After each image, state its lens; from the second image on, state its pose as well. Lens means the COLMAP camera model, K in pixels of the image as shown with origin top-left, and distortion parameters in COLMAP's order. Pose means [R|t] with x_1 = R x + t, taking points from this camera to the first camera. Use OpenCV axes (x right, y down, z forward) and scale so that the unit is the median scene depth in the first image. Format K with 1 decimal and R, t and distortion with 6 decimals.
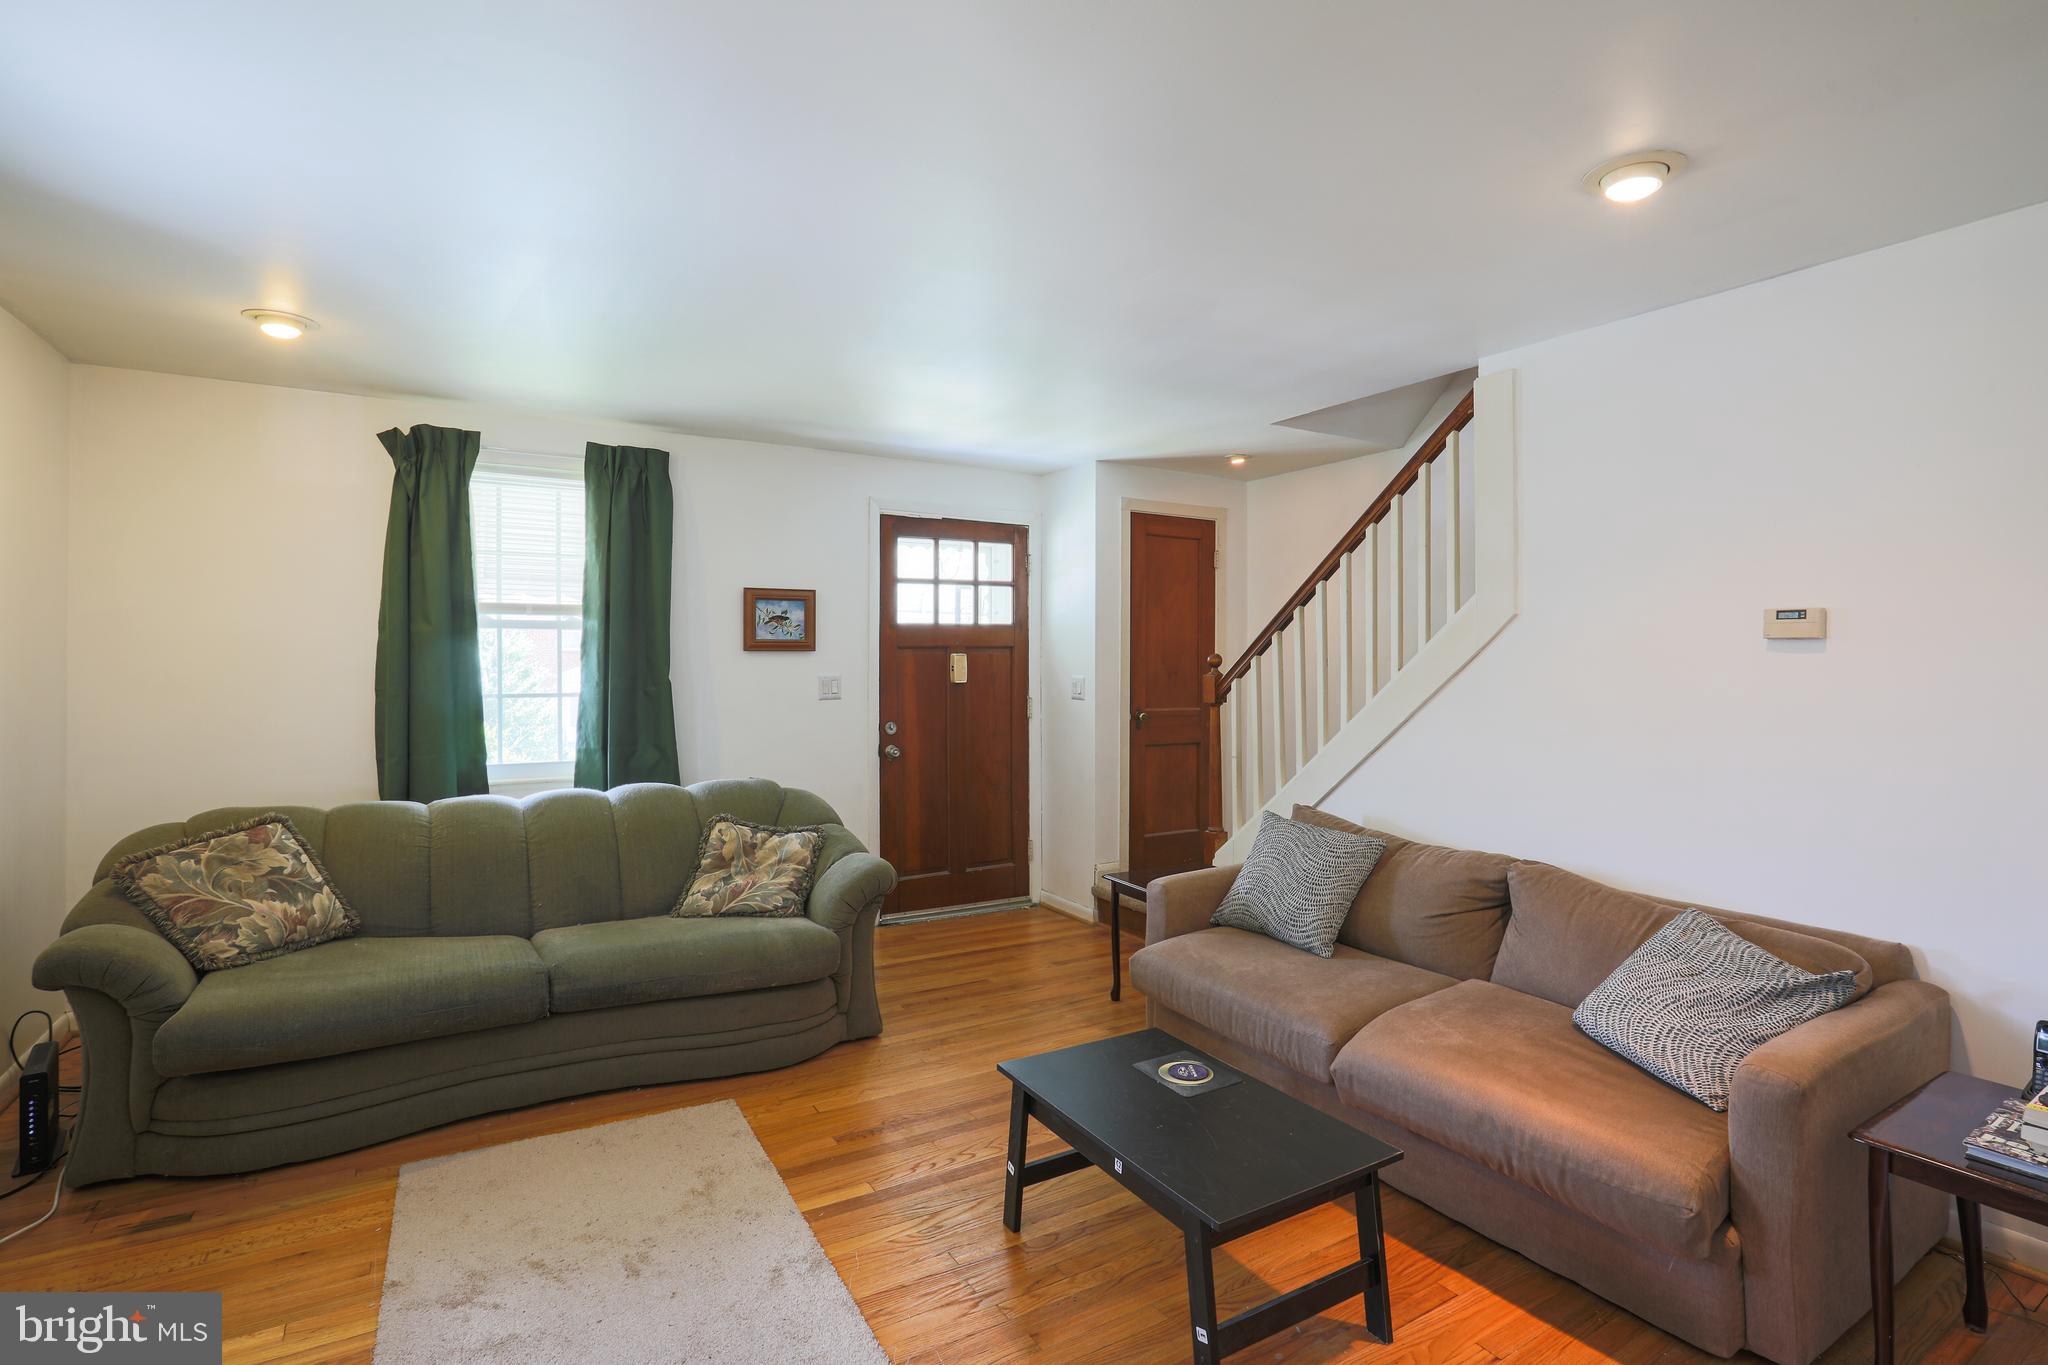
lens RADIAL K [[993.6, 0, 1037.2], [0, 993.6, 669.9], [0, 0, 1]] dist [-0.068540, 0.032150]
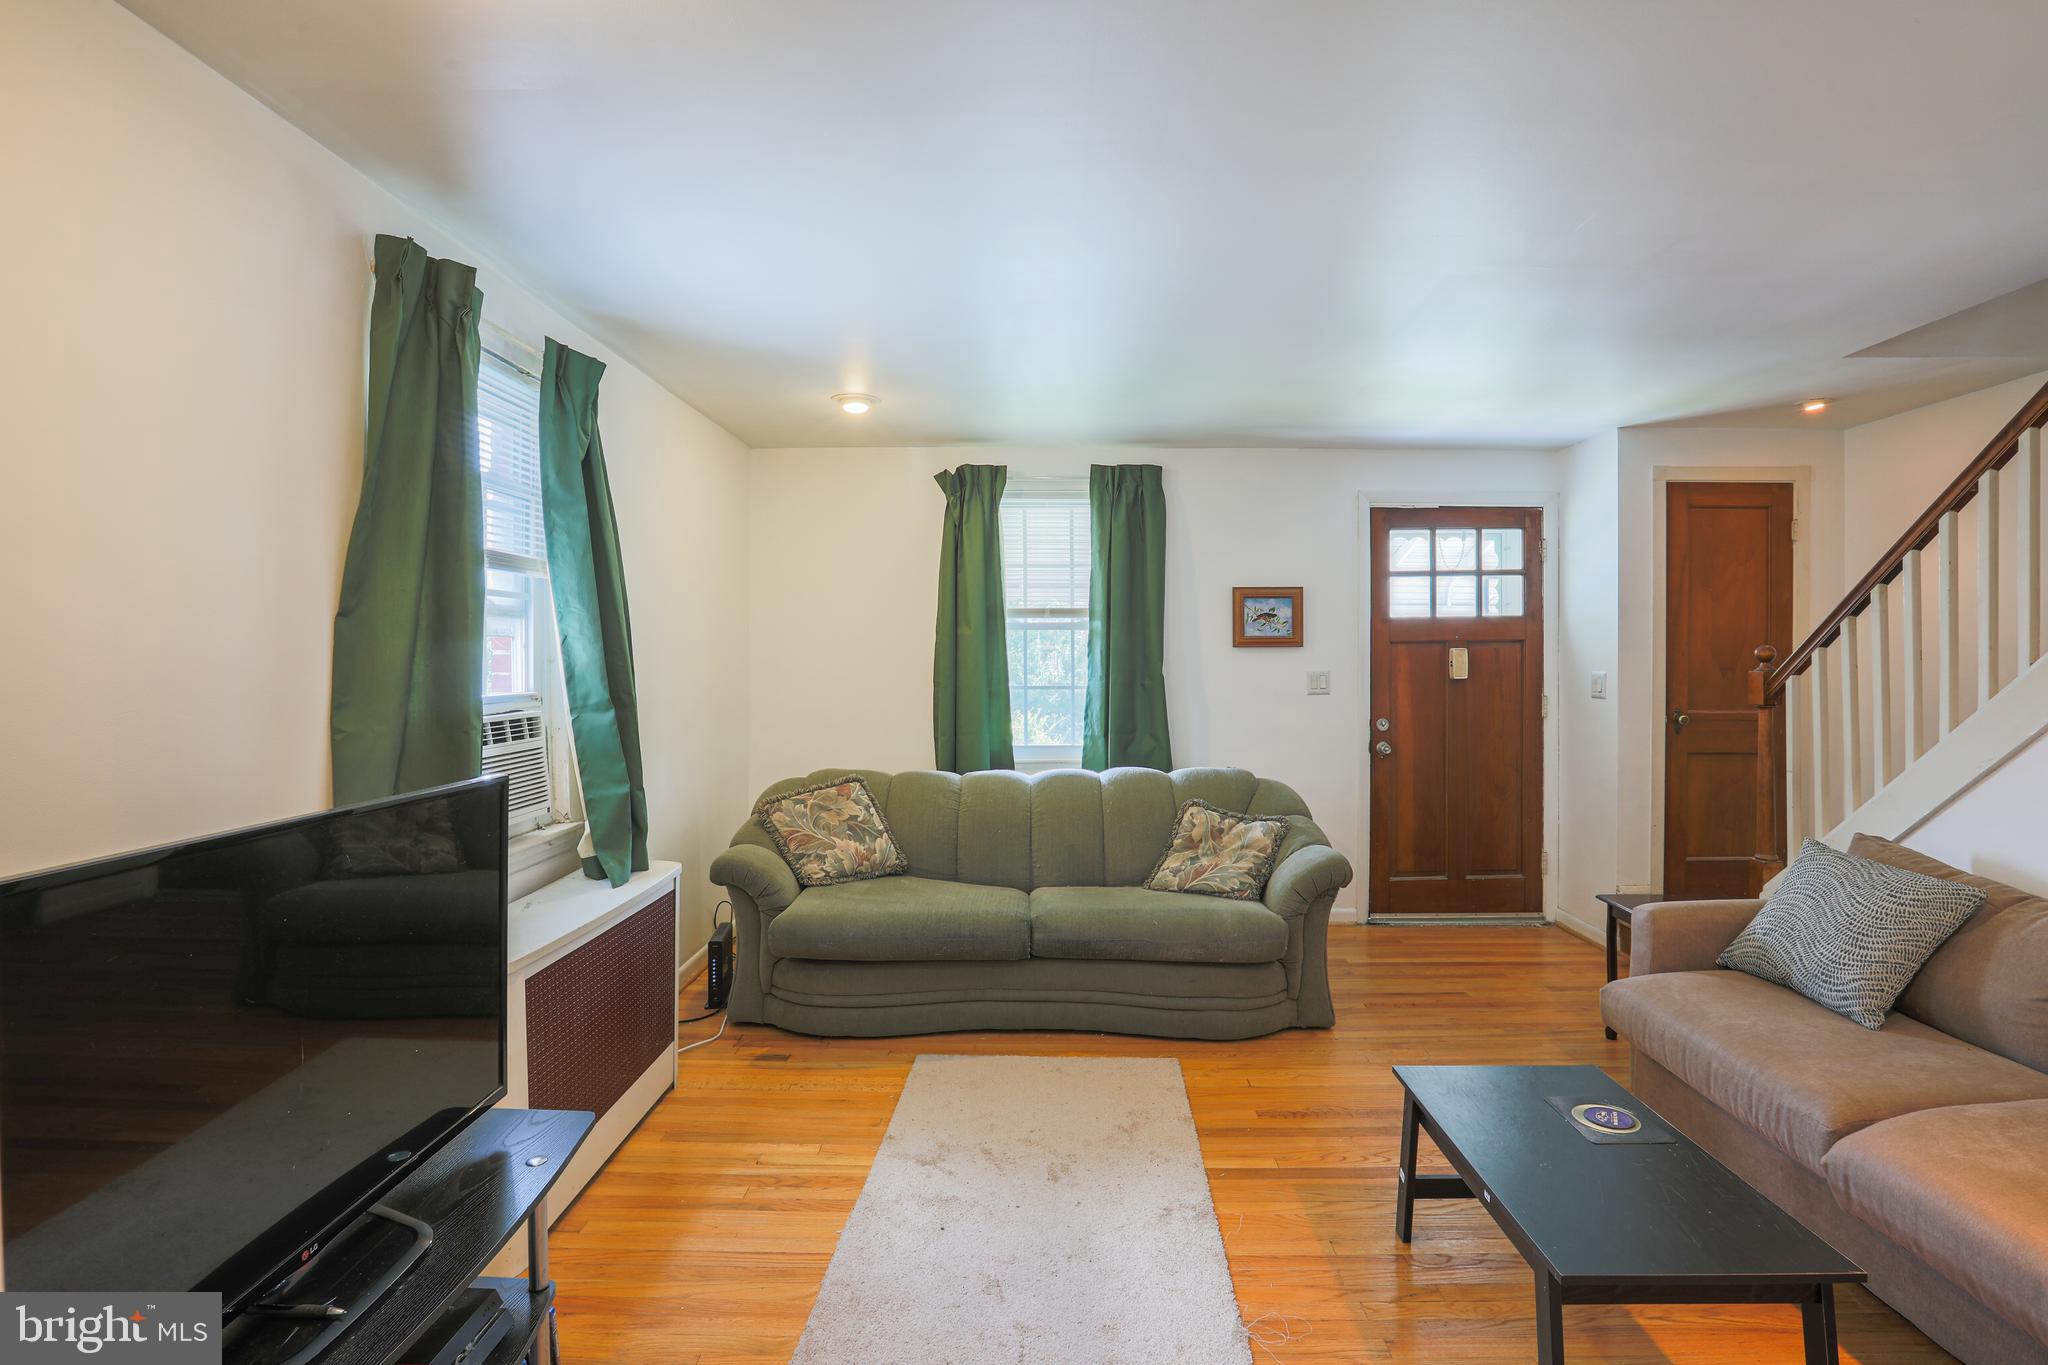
lens RADIAL K [[993.6, 0, 1037.2], [0, 993.6, 669.9], [0, 0, 1]] dist [-0.068540, 0.032150]
pose [[0.845992, 0.002209, -0.533191, 0.106715], [0.000526, 0.999987, 0.004978, -0.000500], [0.533195, -0.004492, 0.845981, -0.008287]]
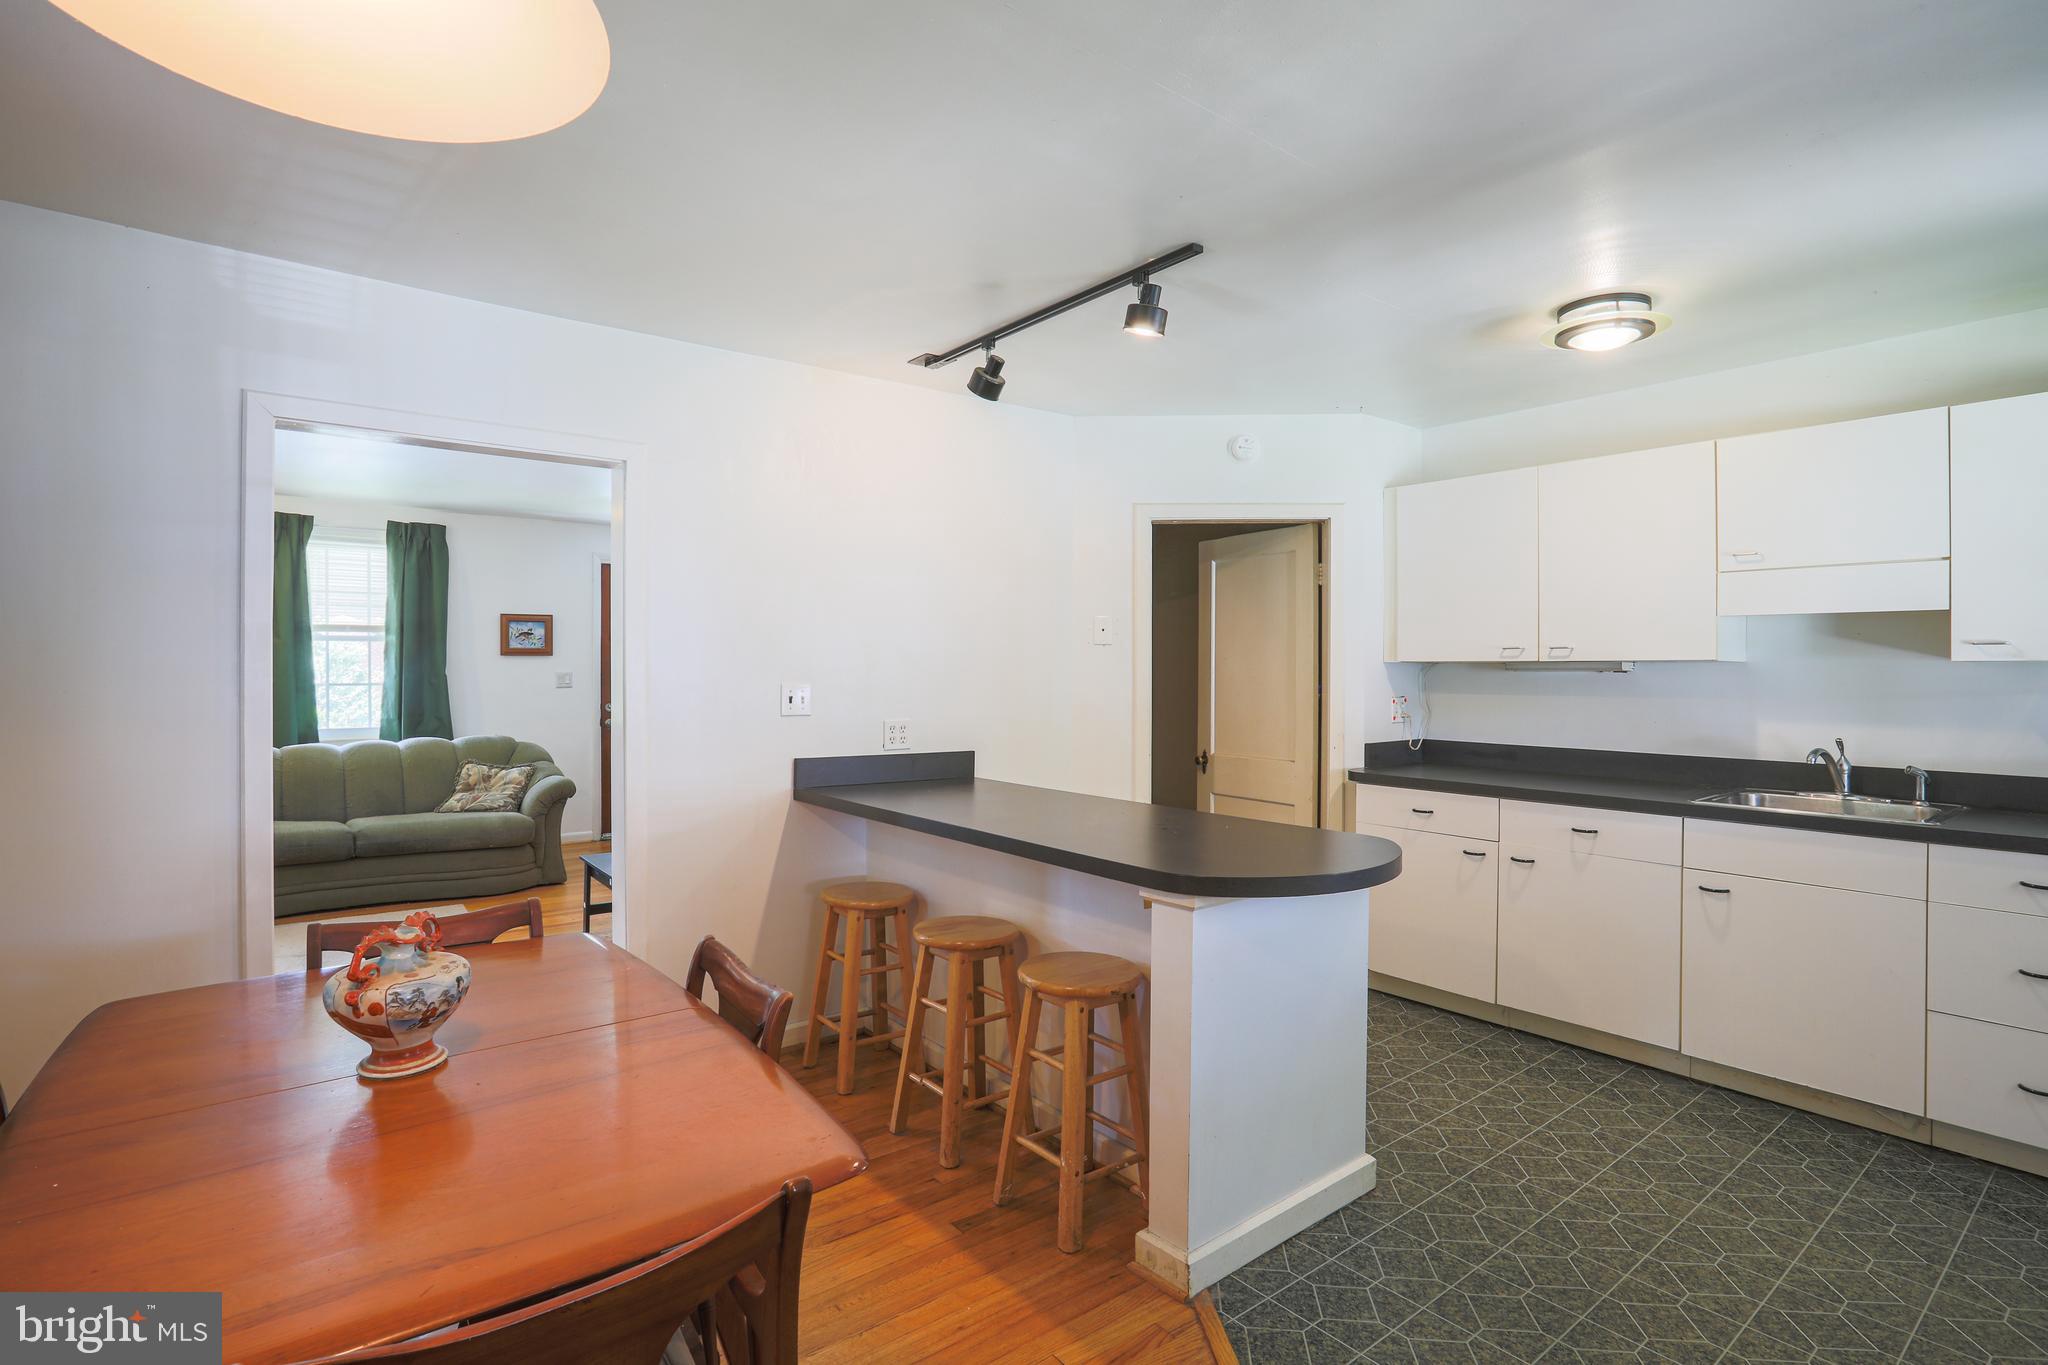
lens RADIAL K [[993.6, 0, 1037.2], [0, 993.6, 669.9], [0, 0, 1]] dist [-0.068540, 0.032150]
pose [[0.992150, -0.000676, 0.125051, 0.390559], [0.001134, 0.999993, -0.003594, 0.010872], [-0.125048, 0.003707, 0.992144, -0.689572]]
